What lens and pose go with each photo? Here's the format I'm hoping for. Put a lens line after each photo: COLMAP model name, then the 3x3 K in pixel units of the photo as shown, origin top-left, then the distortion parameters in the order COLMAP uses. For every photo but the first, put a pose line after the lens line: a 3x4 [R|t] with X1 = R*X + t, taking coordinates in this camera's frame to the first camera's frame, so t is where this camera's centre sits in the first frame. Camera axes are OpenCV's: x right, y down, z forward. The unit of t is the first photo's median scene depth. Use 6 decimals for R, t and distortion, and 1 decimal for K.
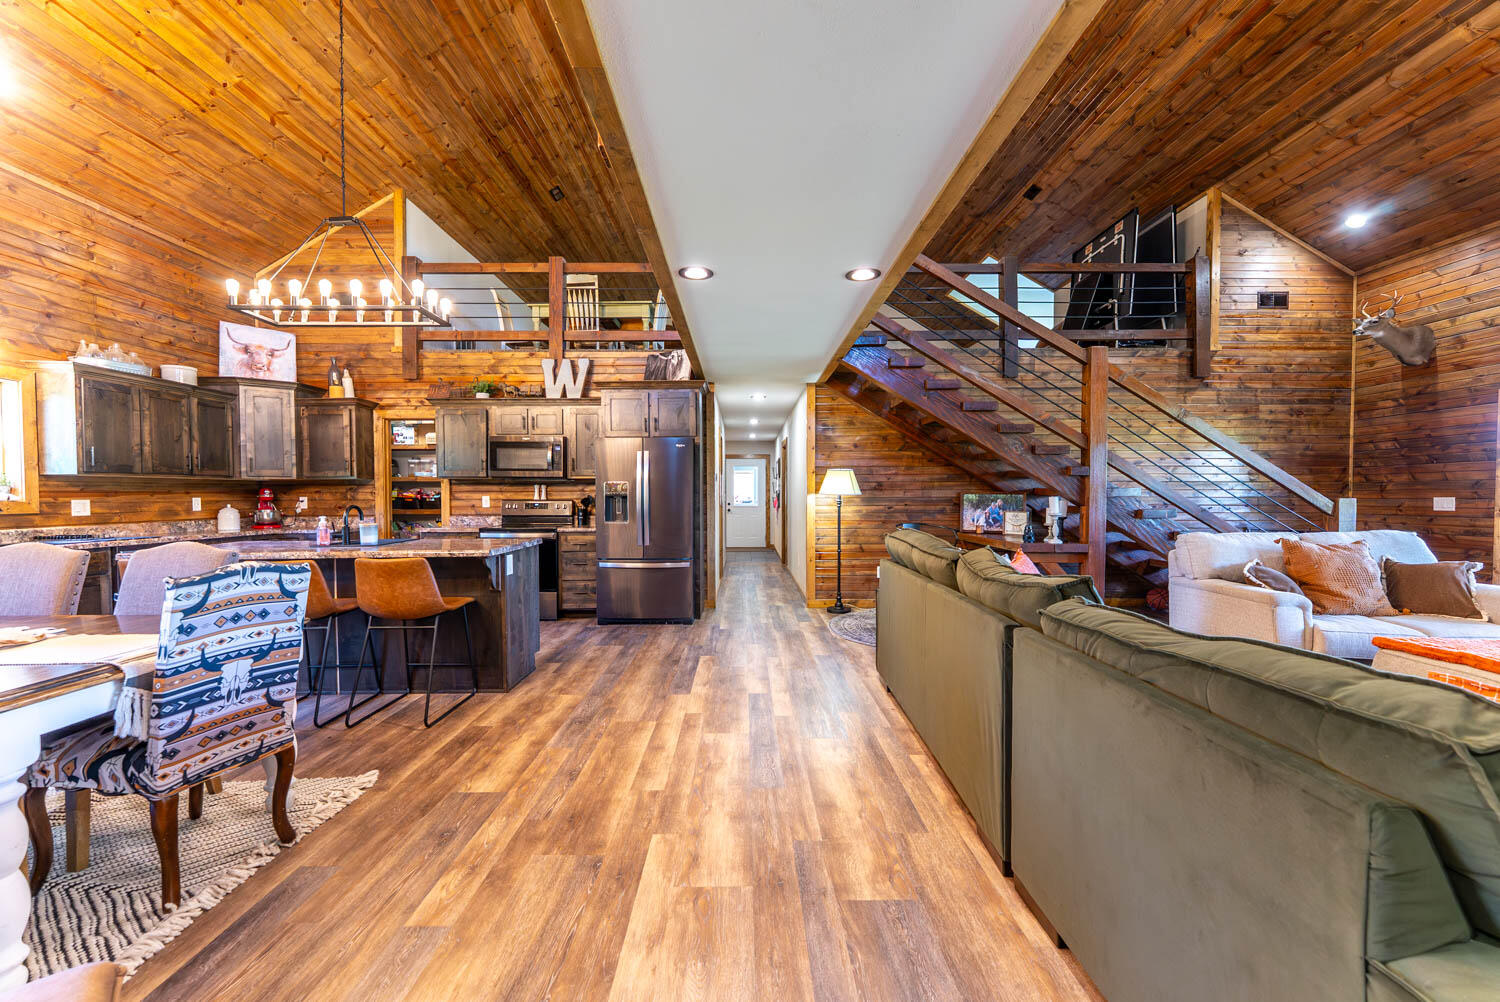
lens RADIAL K [[603.9, 0, 743.0], [0, 603.9, 505.5], [0, 0, 1]] dist [0.001451, -0.000770]
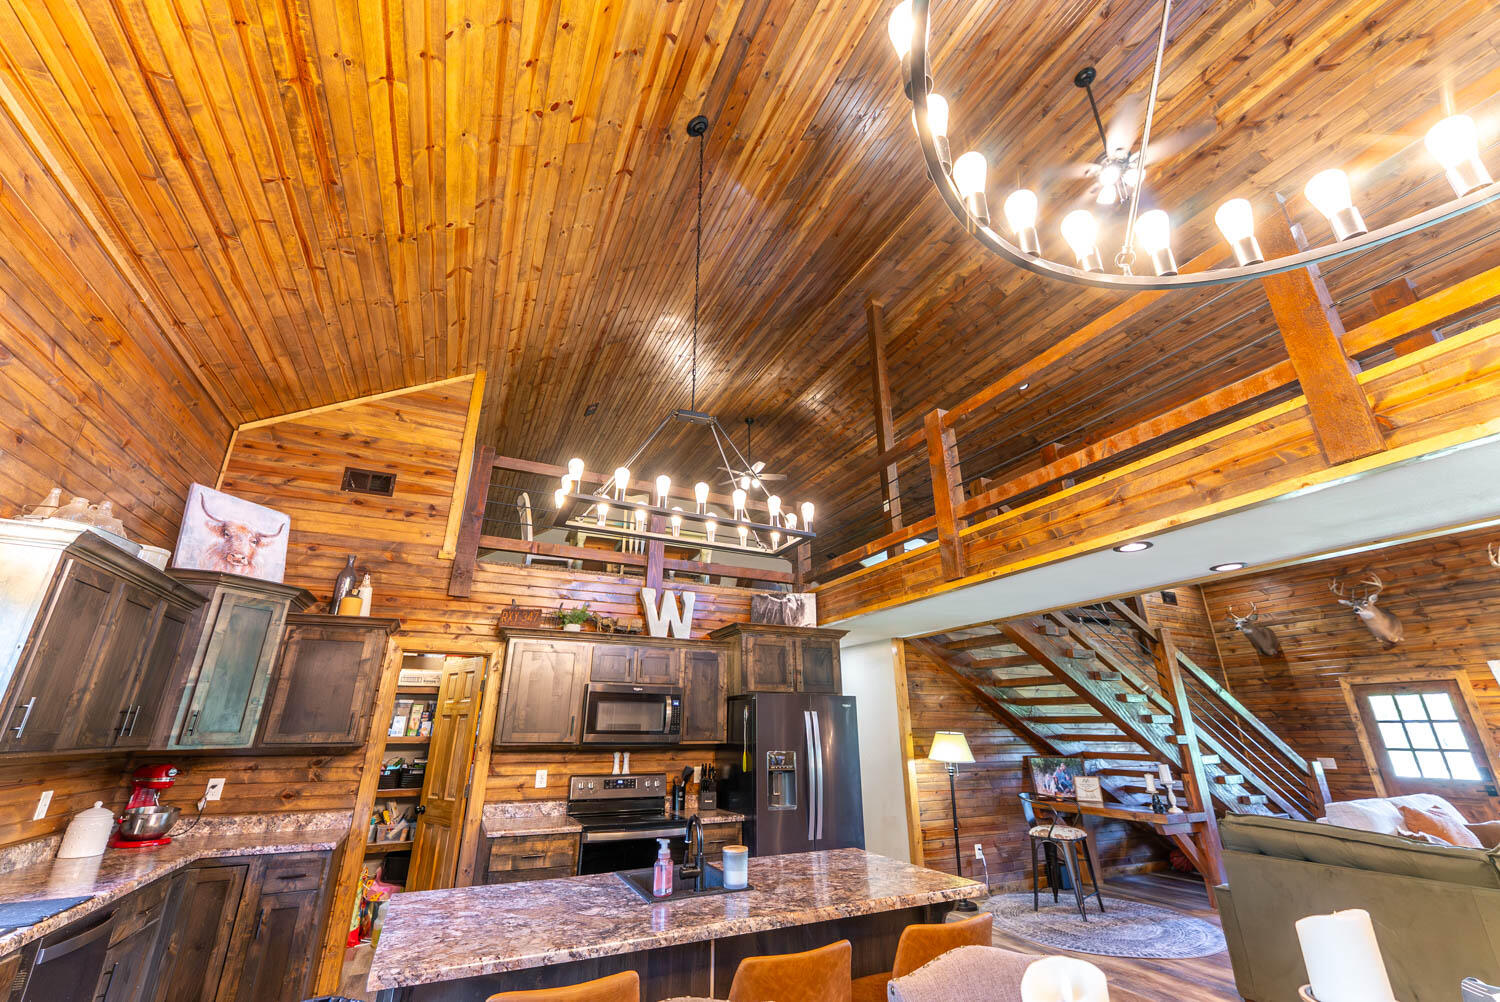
lens RADIAL K [[603.9, 0, 745.9], [0, 603.9, 504.5], [0, 0, 1]] dist [0.001451, -0.000770]
pose [[0.905075, 0.153018, 0.396768, -0.557711], [0.007044, 0.927496, -0.373766, -0.038928], [-0.425194, 0.341081, 0.838376, 0.212614]]
